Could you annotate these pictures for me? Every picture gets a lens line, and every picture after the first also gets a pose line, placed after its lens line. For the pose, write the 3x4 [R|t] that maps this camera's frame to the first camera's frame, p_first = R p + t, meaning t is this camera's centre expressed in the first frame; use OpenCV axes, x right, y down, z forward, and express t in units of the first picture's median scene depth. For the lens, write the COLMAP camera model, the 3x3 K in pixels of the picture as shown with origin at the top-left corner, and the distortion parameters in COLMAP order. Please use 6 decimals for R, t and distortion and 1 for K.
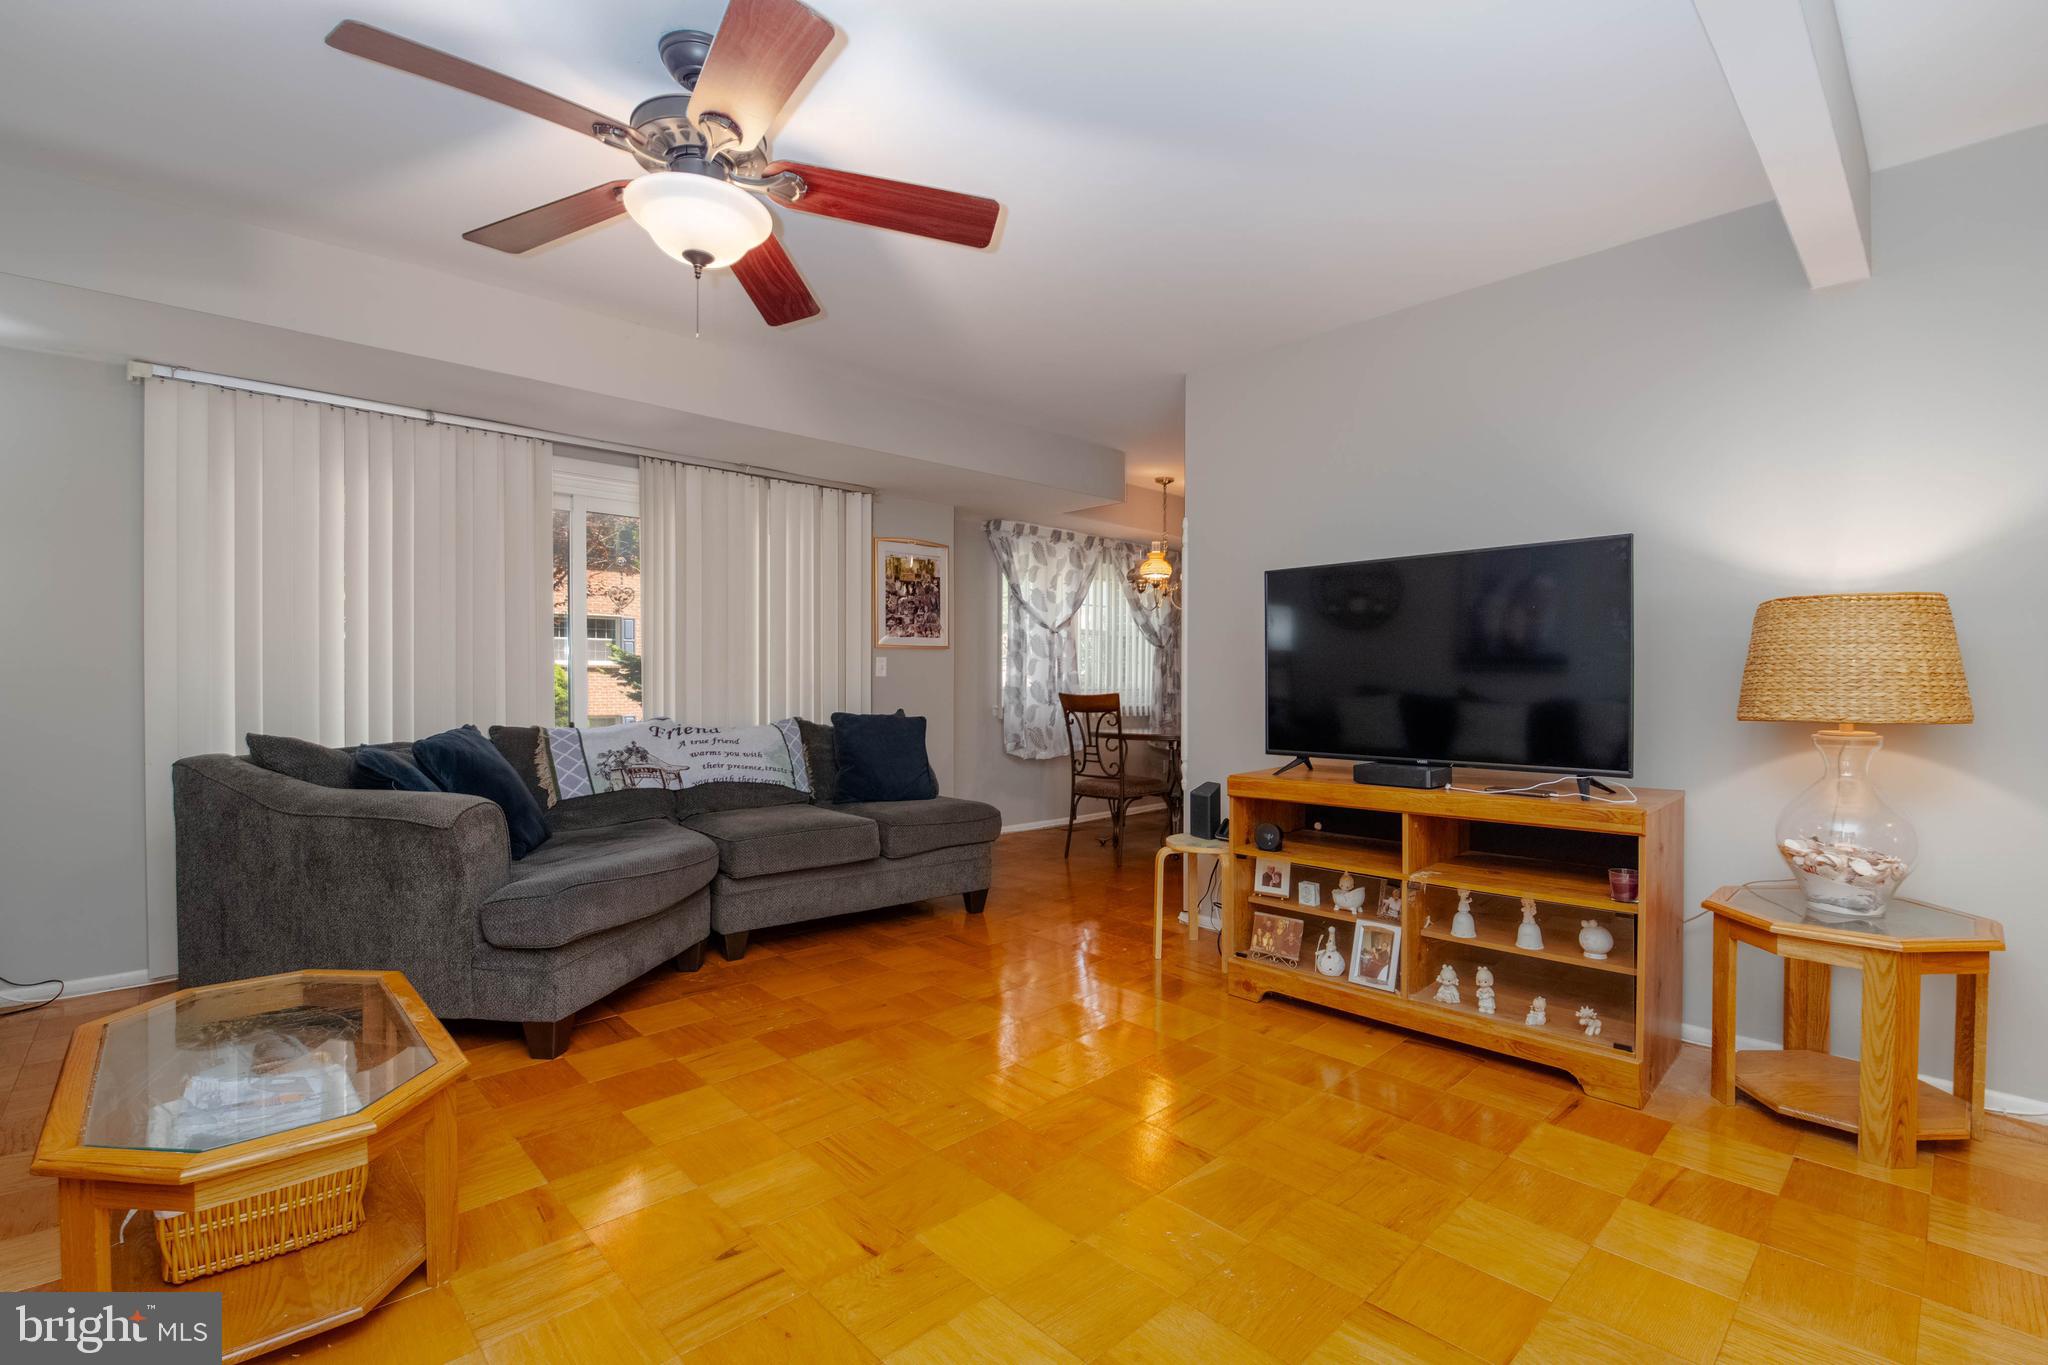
lens RADIAL K [[895.7, 0, 1043.2], [0, 895.7, 683.3], [0, 0, 1]] dist [-0.015626, -0.002537]
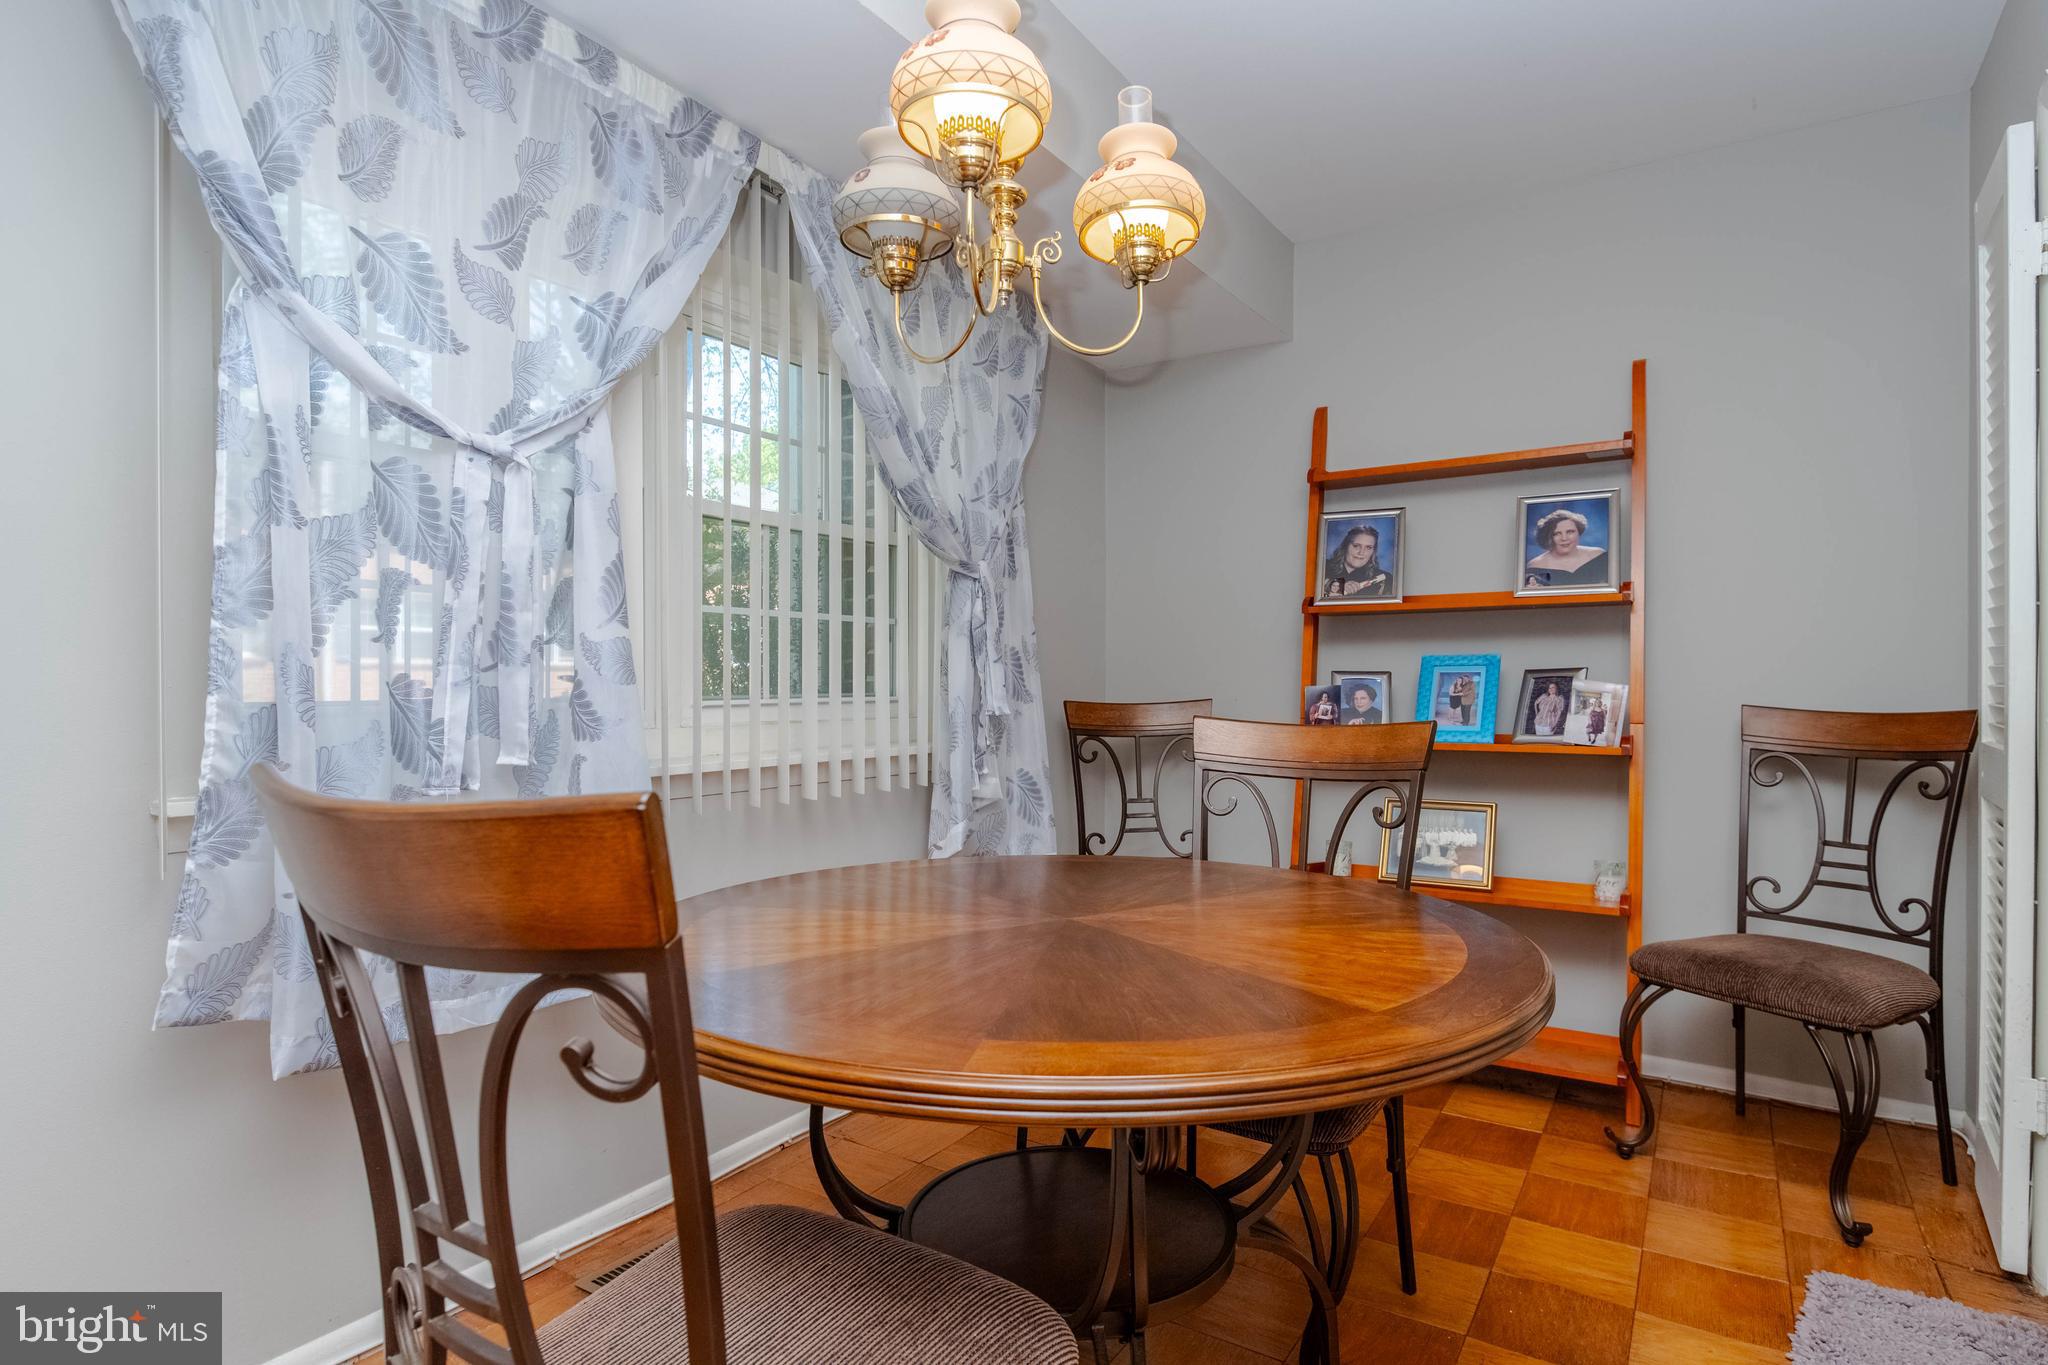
lens RADIAL K [[1078.0, 0, 1029.9], [0, 1078.0, 688.2], [0, 0, 1]] dist [0.006882, -0.003483]
pose [[0.976300, -0.008946, 0.216238, 0.139442], [0.007123, 0.999932, 0.009208, -0.002855], [-0.216305, -0.007449, 0.976297, 1.235560]]
